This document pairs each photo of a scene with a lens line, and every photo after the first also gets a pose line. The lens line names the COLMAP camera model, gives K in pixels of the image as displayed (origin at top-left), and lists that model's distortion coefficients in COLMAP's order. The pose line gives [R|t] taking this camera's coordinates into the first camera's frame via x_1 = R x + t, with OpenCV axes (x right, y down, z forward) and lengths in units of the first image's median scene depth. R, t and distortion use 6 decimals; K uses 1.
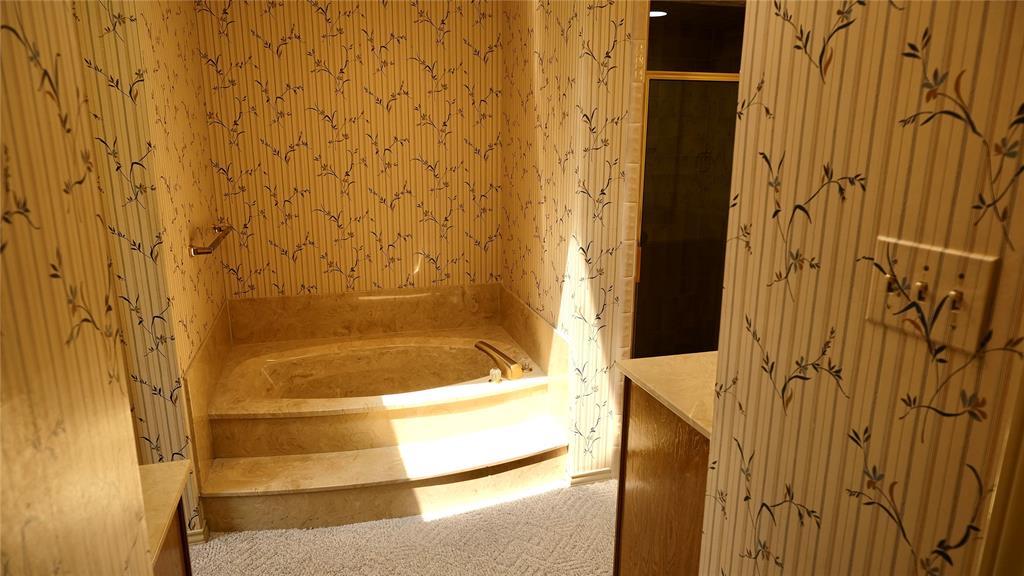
lens RADIAL K [[651.5, 0, 511.2], [0, 651.5, 286.4], [0, 0, 1]] dist [-0.003464, 0.006215]
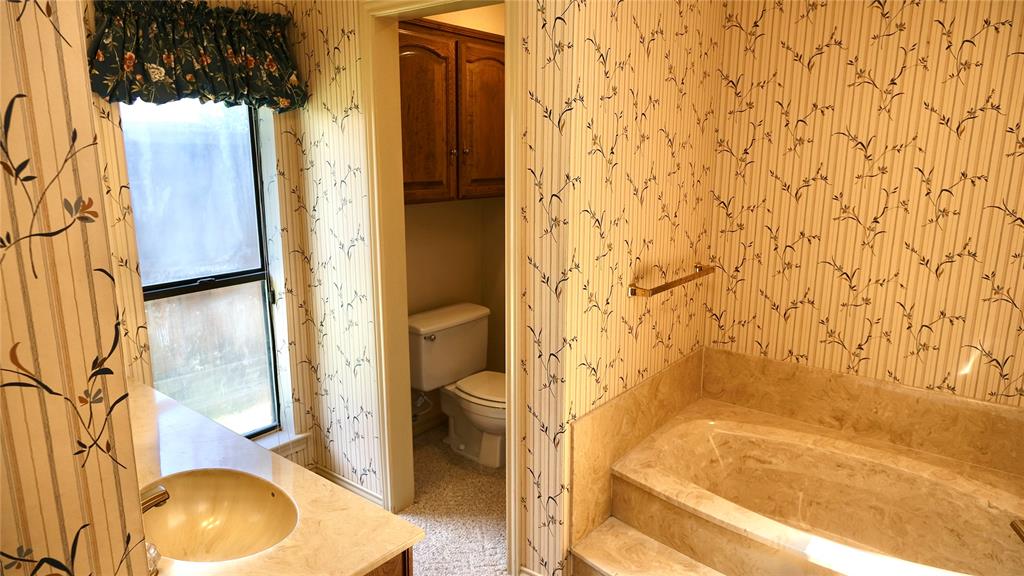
lens RADIAL K [[651.5, 0, 510.0], [0, 651.5, 287.0], [0, 0, 1]] dist [-0.003464, 0.006215]
pose [[0.584965, 0.170793, -0.792871, 0.106794], [-0.195680, 0.978418, 0.066393, -0.067467], [0.787099, 0.116311, 0.605761, 0.238167]]
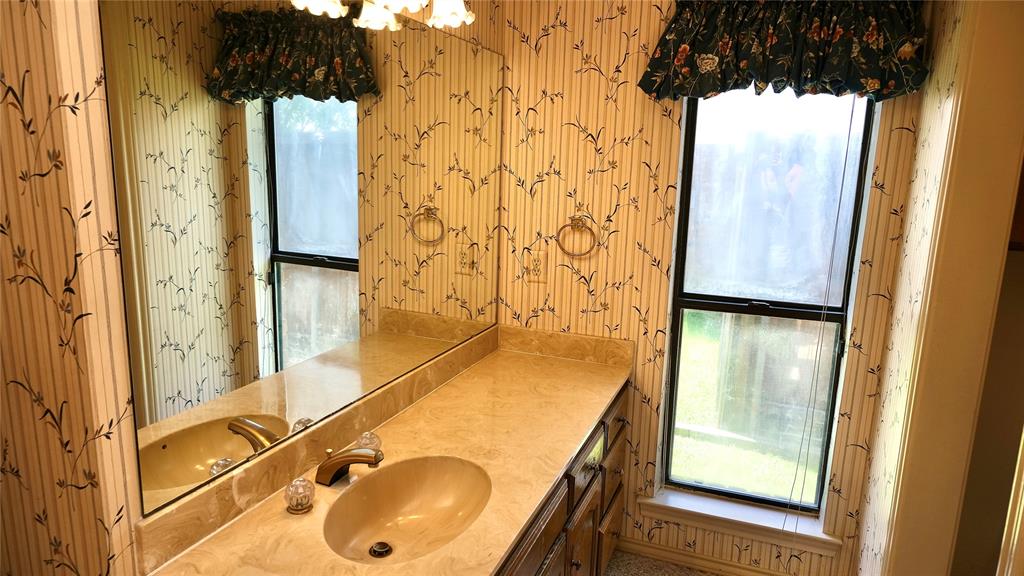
lens RADIAL K [[651.5, 0, 514.9], [0, 651.5, 290.5], [0, 0, 1]] dist [-0.003464, 0.006215]
pose [[-0.609688, 0.143415, -0.779560, -0.056484], [-0.215713, 0.916354, 0.337288, -0.137341], [0.762725, 0.373801, -0.527753, 0.584601]]
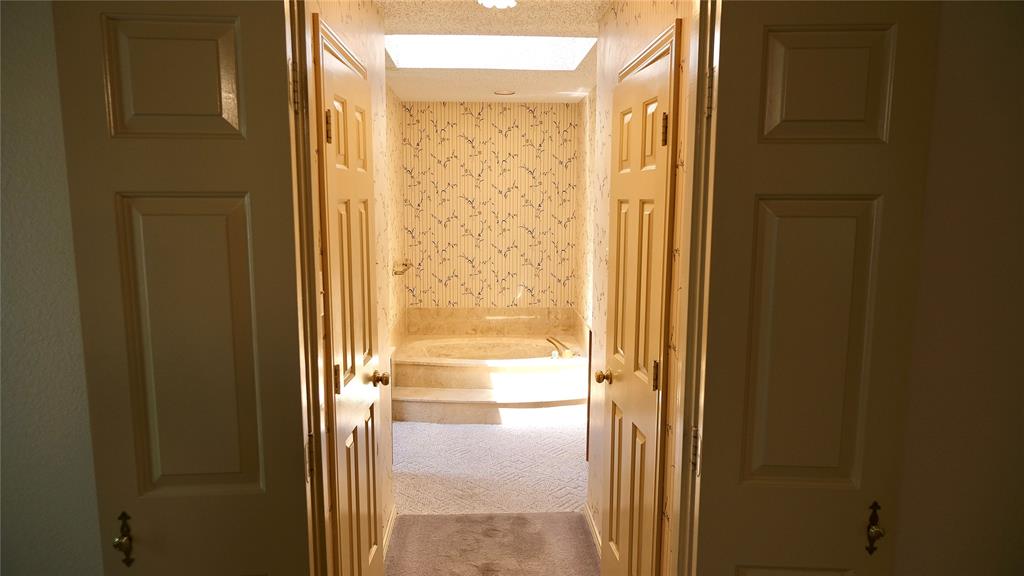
lens RADIAL K [[651.5, 0, 507.0], [0, 651.5, 289.9], [0, 0, 1]] dist [-0.003464, 0.006215]
pose [[0.970348, 0.033466, -0.239383, 0.221912], [-0.057810, 0.993758, -0.095407, 0.122311], [0.234696, 0.106417, 0.966226, -0.581075]]
